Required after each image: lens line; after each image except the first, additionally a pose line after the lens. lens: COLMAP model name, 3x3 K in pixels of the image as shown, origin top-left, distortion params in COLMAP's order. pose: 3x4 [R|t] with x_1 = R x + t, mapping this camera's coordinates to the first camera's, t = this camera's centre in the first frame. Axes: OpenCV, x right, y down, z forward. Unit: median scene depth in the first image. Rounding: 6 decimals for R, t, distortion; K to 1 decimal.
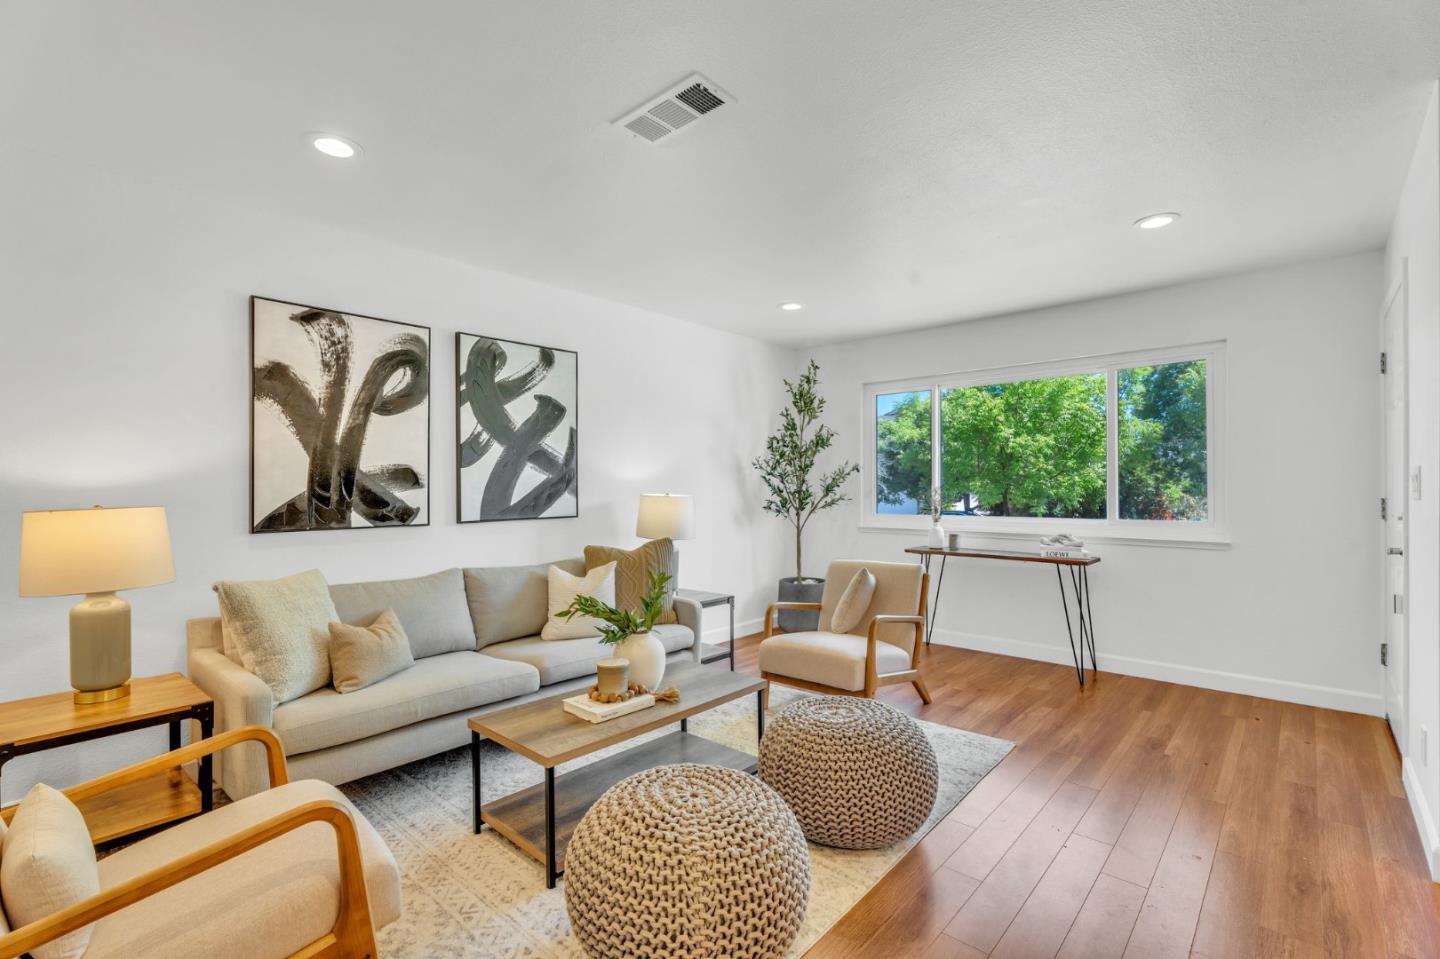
lens RADIAL K [[640.8, 0, 715.9], [0, 640.8, 488.5], [0, 0, 1]] dist [0.001895, -0.002326]
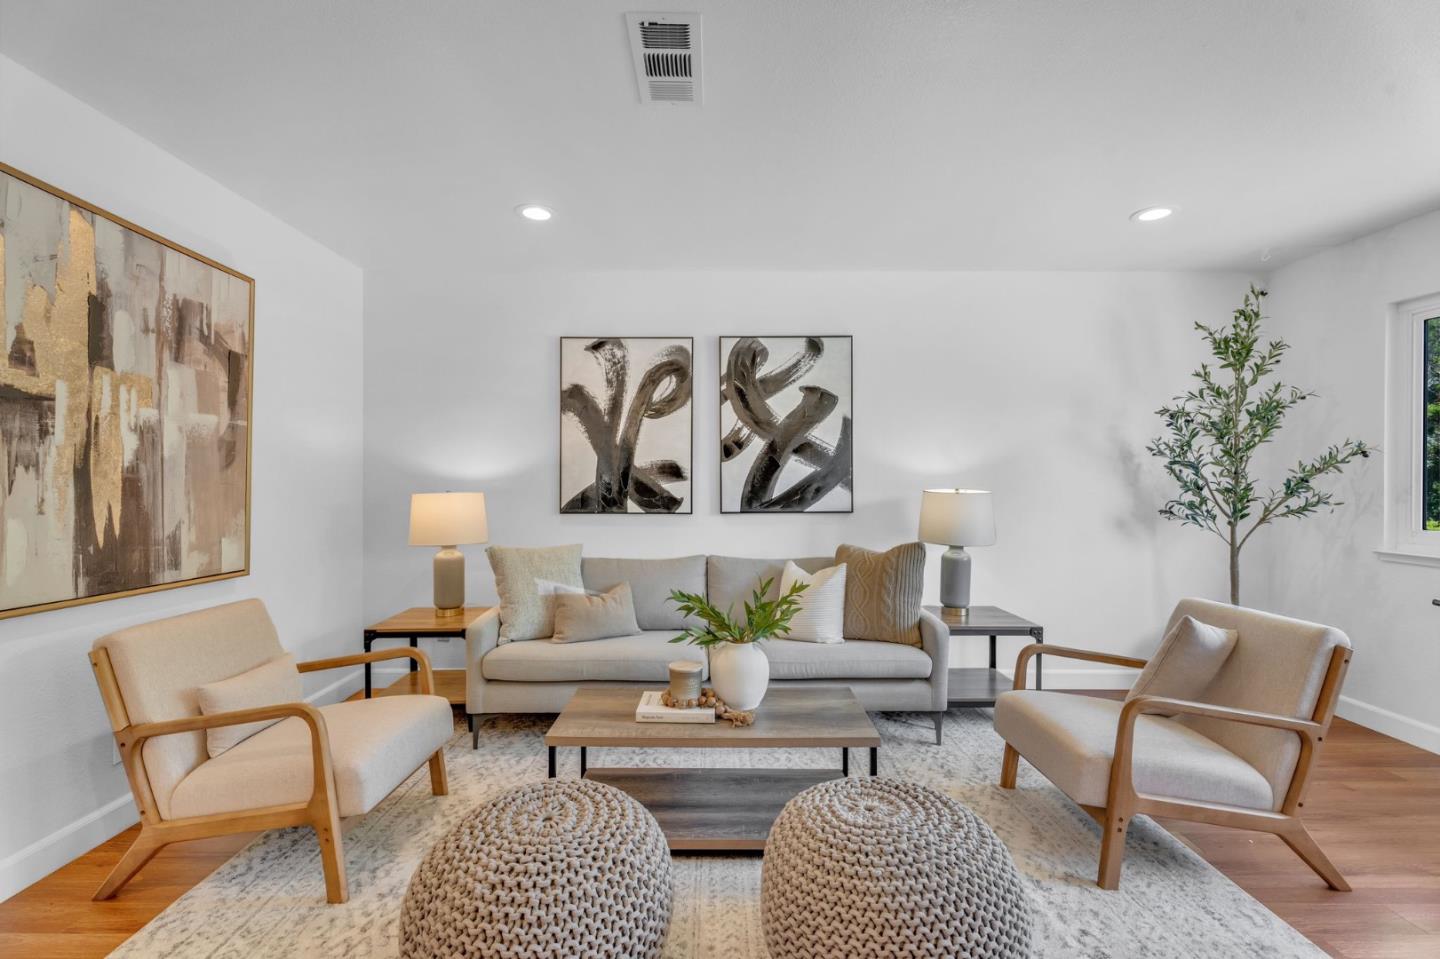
lens RADIAL K [[640.8, 0, 719.0], [0, 640.8, 478.2], [0, 0, 1]] dist [0.001895, -0.002326]
pose [[0.675061, 0.005458, -0.737741, 0.445043], [-0.006215, 0.999979, 0.001711, -0.007548], [0.737735, 0.003430, 0.675081, 0.303231]]
